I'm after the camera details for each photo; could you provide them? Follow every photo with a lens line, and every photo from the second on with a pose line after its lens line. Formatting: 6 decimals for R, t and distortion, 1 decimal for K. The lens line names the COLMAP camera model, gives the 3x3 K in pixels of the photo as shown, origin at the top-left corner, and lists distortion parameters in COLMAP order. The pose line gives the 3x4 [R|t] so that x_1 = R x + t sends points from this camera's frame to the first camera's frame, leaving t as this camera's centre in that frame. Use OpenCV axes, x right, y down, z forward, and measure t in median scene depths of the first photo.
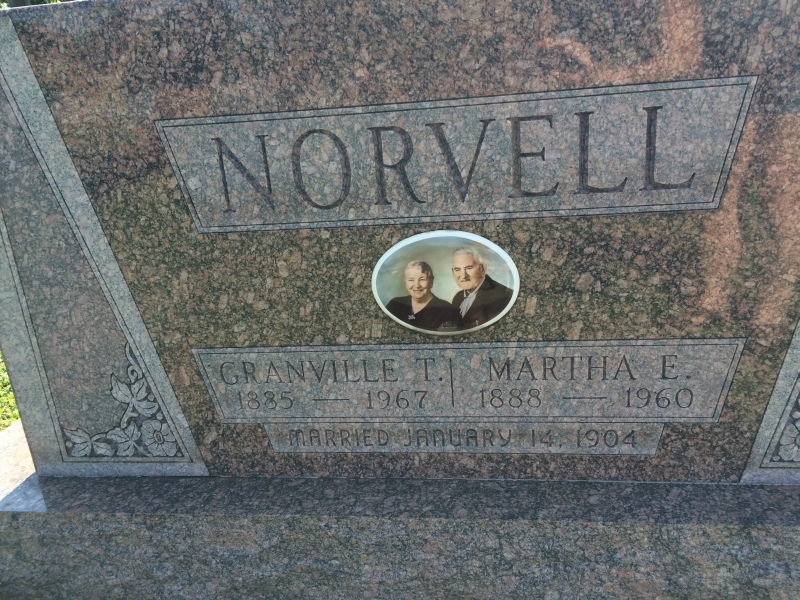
lens RADIAL K [[669.4, 0, 403.6], [0, 669.4, 294.1], [0, 0, 1]] dist [0.051664, -0.085151]
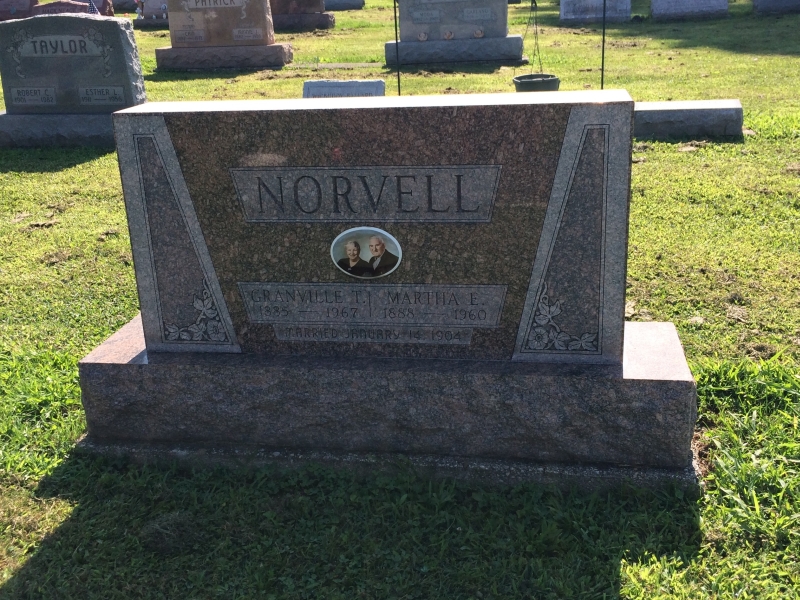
lens RADIAL K [[915.3, 0, 399.5], [0, 915.3, 302.2], [0, 0, 1]] dist [-0.018270, 0.000000]
pose [[0.998239, 0.046599, -0.036705, 0.266109], [-0.046230, 0.998872, 0.010848, 0.097142], [0.037169, -0.009132, 0.999267, -1.726395]]
